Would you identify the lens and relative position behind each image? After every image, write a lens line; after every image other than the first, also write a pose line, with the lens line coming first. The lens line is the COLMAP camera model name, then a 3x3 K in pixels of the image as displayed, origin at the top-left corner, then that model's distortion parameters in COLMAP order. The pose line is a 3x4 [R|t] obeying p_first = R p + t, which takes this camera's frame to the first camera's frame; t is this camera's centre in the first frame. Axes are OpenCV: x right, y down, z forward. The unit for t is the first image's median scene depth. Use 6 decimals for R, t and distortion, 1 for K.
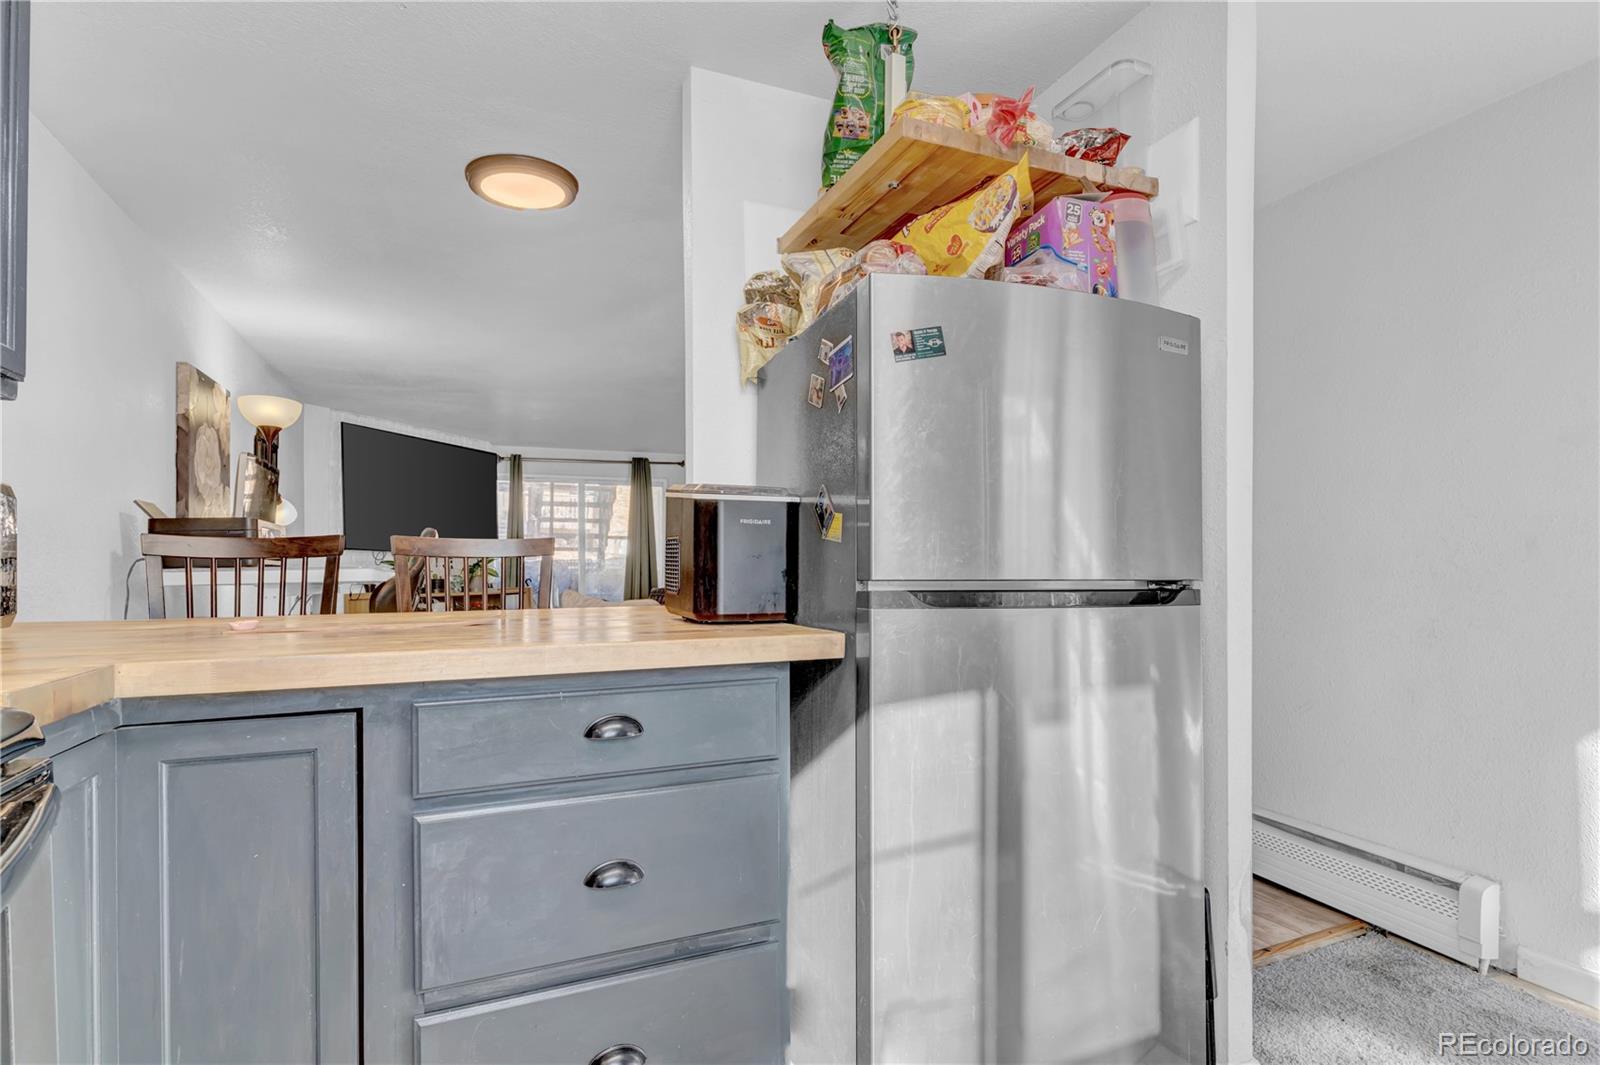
lens RADIAL K [[786.7, 0, 814.4], [0, 786.7, 547.6], [0, 0, 1]] dist [0.011400, -0.002192]
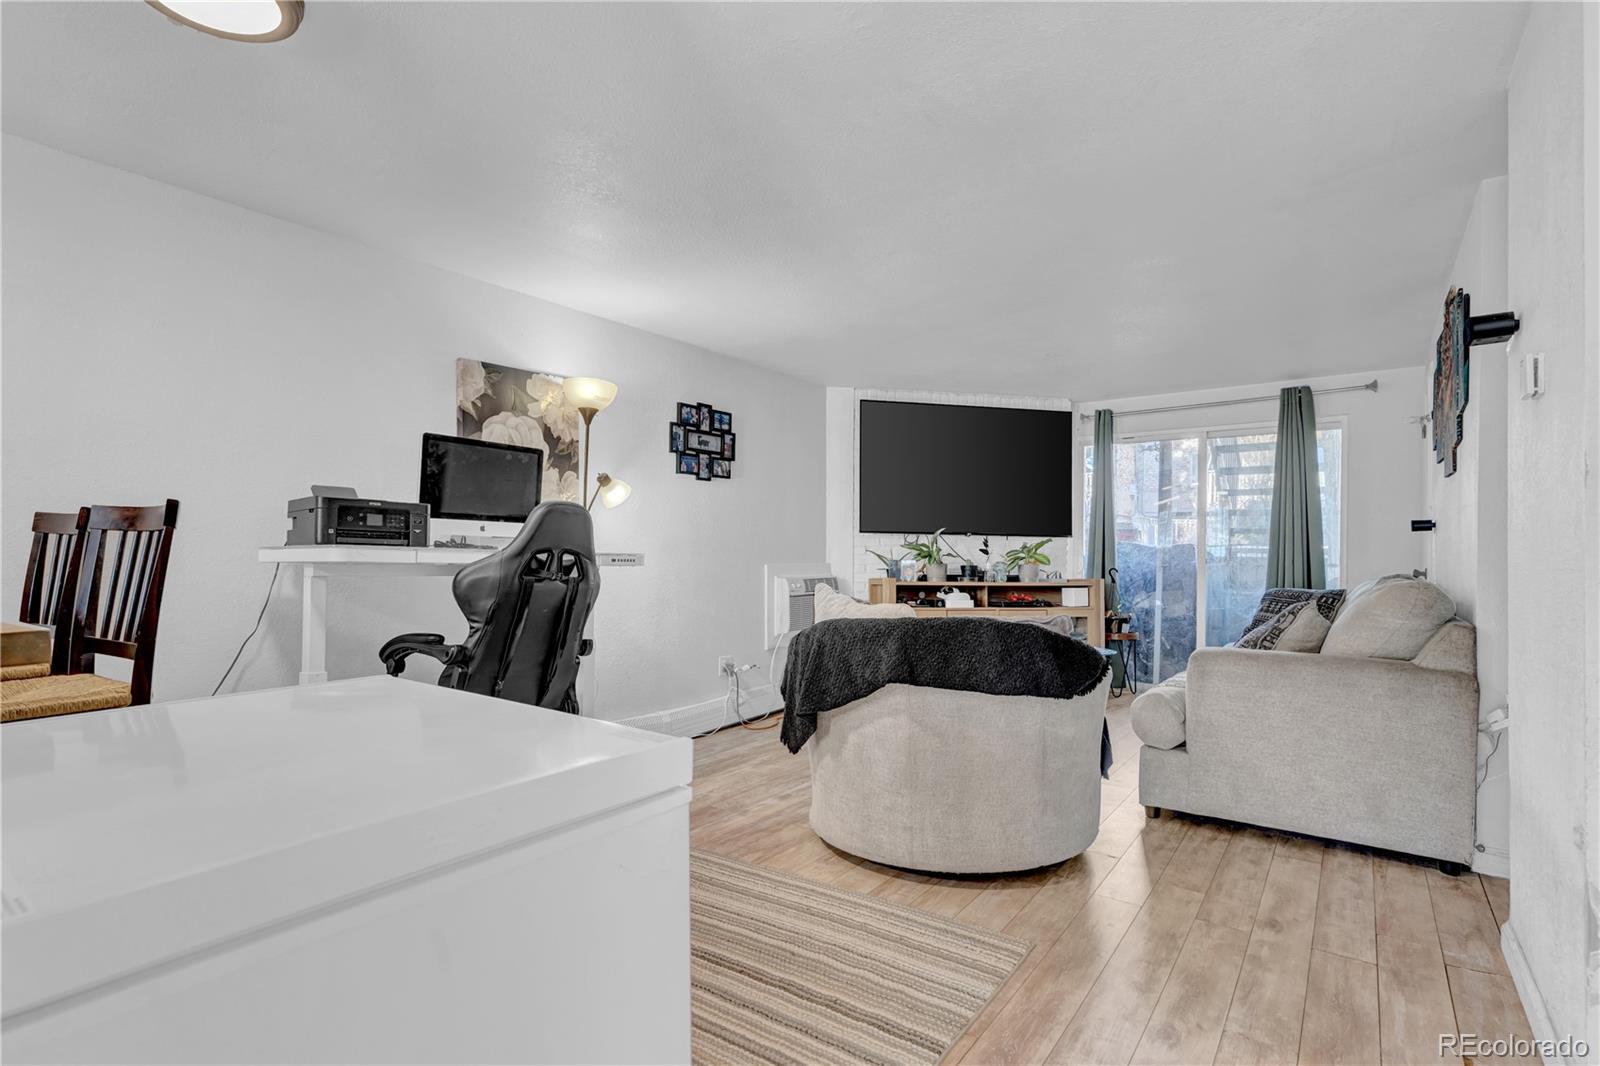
lens RADIAL K [[786.7, 0, 801.0], [0, 786.7, 545.2], [0, 0, 1]] dist [0.011400, -0.002192]
pose [[0.495299, 0.005003, -0.868708, 0.154865], [0.005110, 0.999949, 0.008673, 0.007443], [0.868707, -0.008735, 0.495248, 0.358521]]
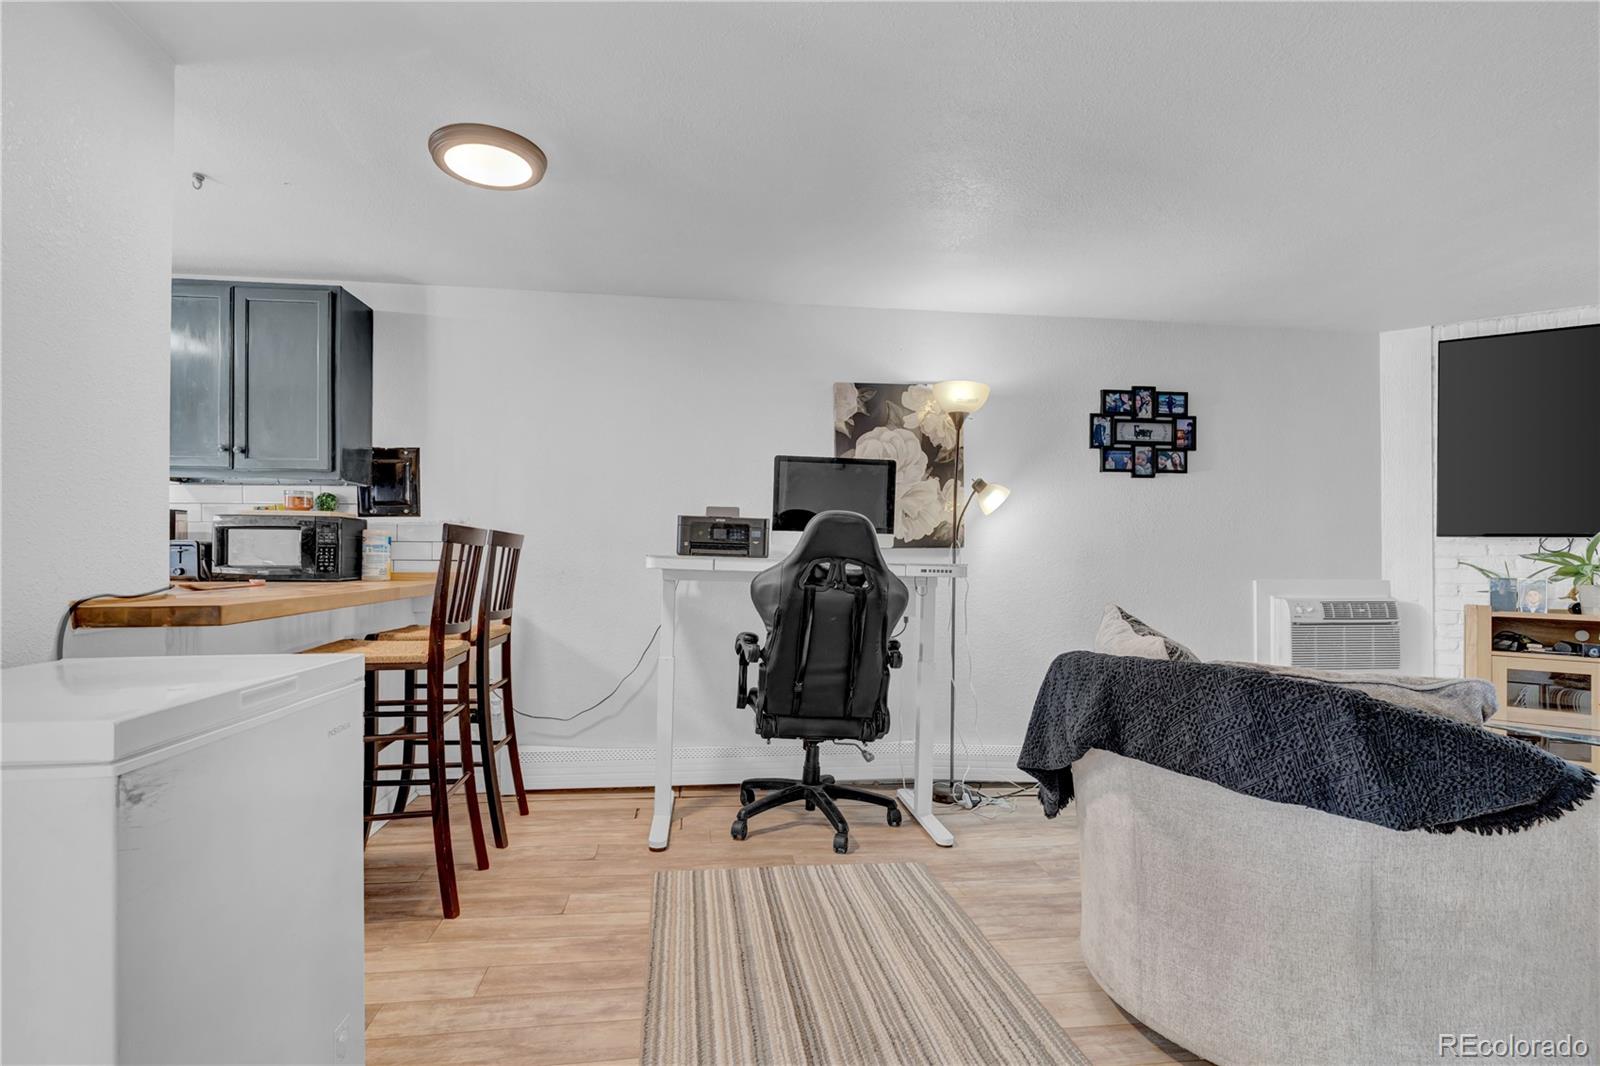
lens RADIAL K [[786.7, 0, 790.9], [0, 786.7, 544.7], [0, 0, 1]] dist [0.011400, -0.002192]
pose [[-0.289291, -0.010495, -0.957184, 0.141631], [0.010155, 0.999850, -0.014032, 0.010273], [0.957187, -0.013780, -0.289141, 0.524395]]
